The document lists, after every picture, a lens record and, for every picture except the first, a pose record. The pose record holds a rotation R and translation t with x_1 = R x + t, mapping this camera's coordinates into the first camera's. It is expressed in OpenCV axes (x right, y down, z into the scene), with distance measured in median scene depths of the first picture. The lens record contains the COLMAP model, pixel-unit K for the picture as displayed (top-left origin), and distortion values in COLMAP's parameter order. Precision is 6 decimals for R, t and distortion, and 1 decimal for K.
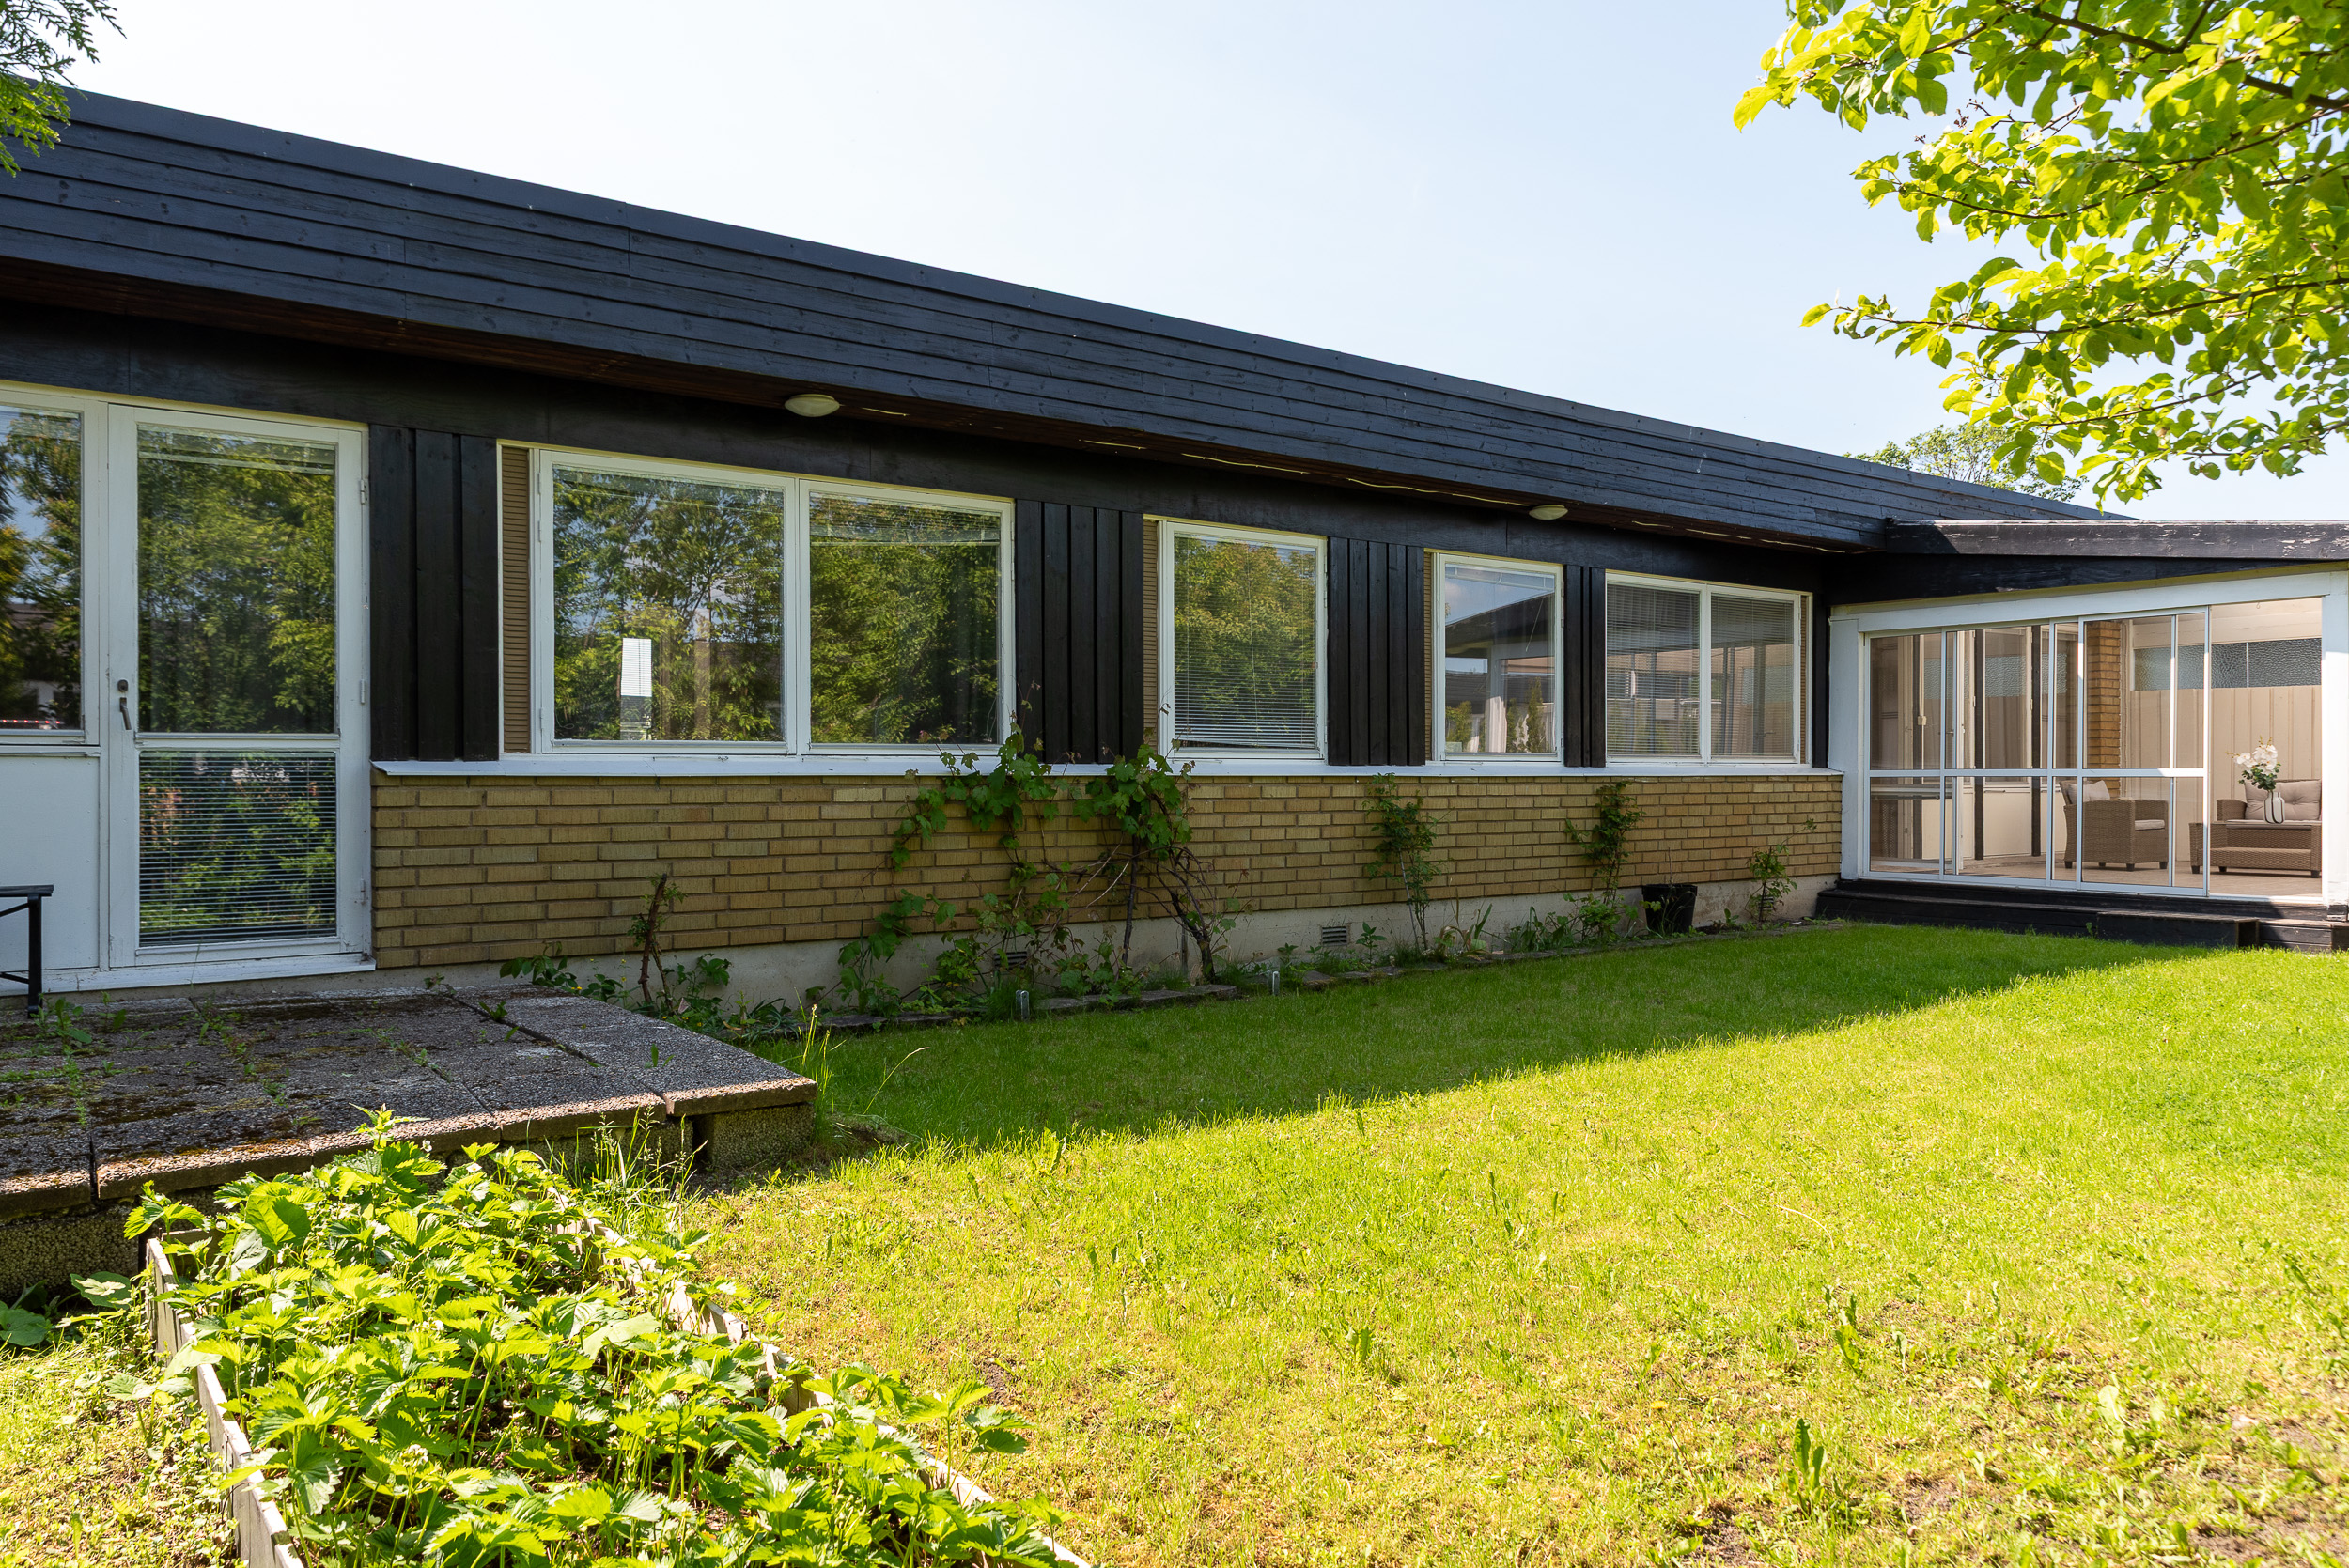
lens RADIAL K [[1593.1, 0, 1188.1], [0, 1593.1, 793.0], [0, 0, 1]] dist [-0.003019, -0.001390]
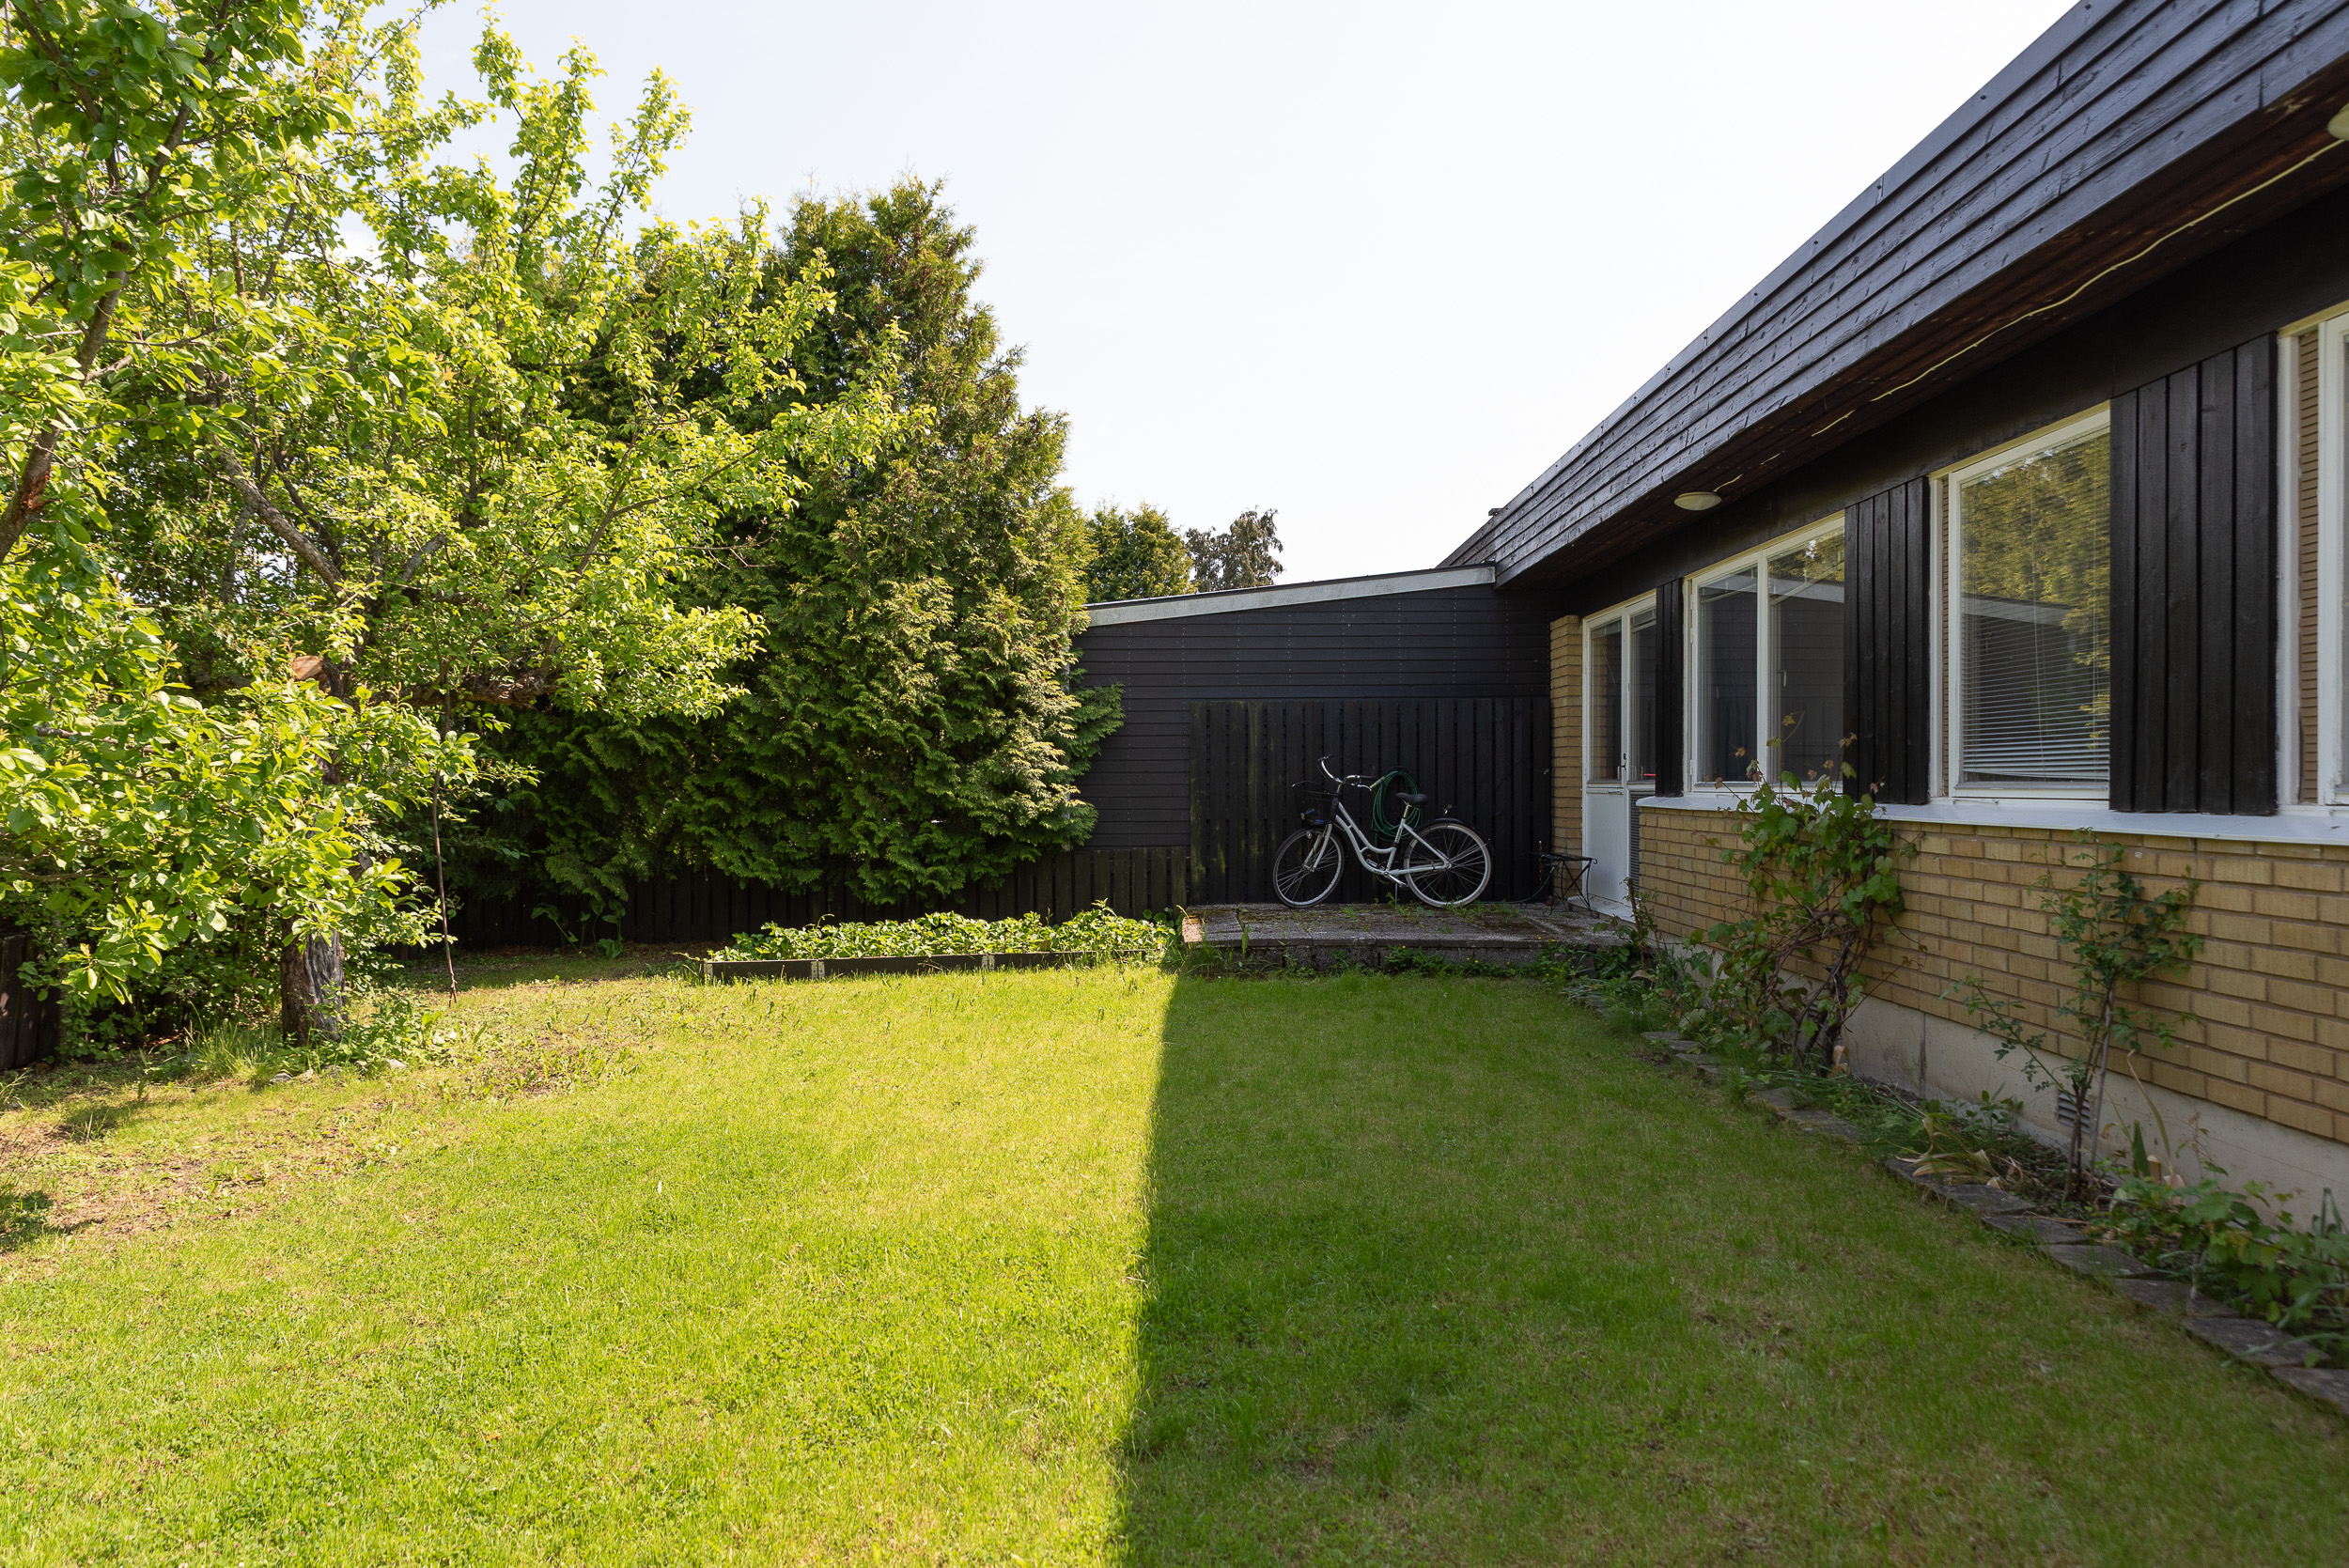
lens RADIAL K [[1593.1, 0, 1188.1], [0, 1593.1, 793.0], [0, 0, 1]] dist [-0.003019, -0.001390]
pose [[-0.594460, -0.013068, -0.804019, 0.707350], [-0.036694, 0.999267, 0.010889, -0.017573], [0.803288, 0.035976, -0.594504, 1.052920]]
